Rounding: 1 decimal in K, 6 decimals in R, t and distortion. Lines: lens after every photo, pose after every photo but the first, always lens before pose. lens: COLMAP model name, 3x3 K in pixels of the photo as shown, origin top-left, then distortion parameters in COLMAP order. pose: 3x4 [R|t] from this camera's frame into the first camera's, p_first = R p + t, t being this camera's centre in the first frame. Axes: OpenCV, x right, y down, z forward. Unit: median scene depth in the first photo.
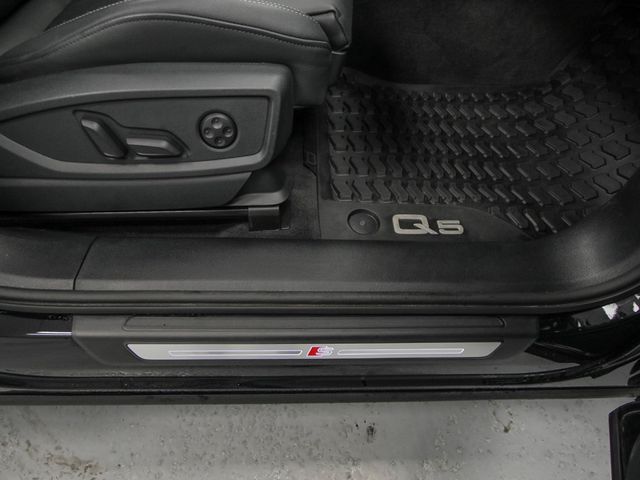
lens RADIAL K [[373.7, 0, 337.1], [0, 373.7, 256.5], [0, 0, 1]] dist [-0.022400, 0.001419]
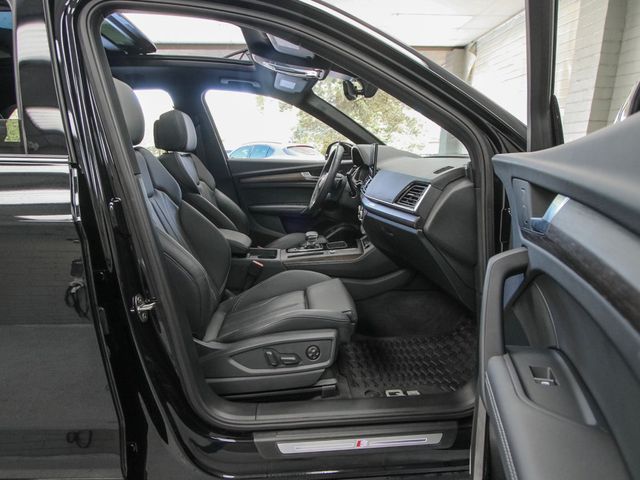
lens RADIAL K [[356.0, 0, 328.6], [0, 356.0, 239.9], [0, 0, 1]] dist [-0.020734, 0.000271]
pose [[0.996875, -0.076220, 0.020747, -0.167507], [0.069620, 0.723639, -0.686658, 0.704819], [0.037324, 0.685957, 0.726685, -1.188752]]
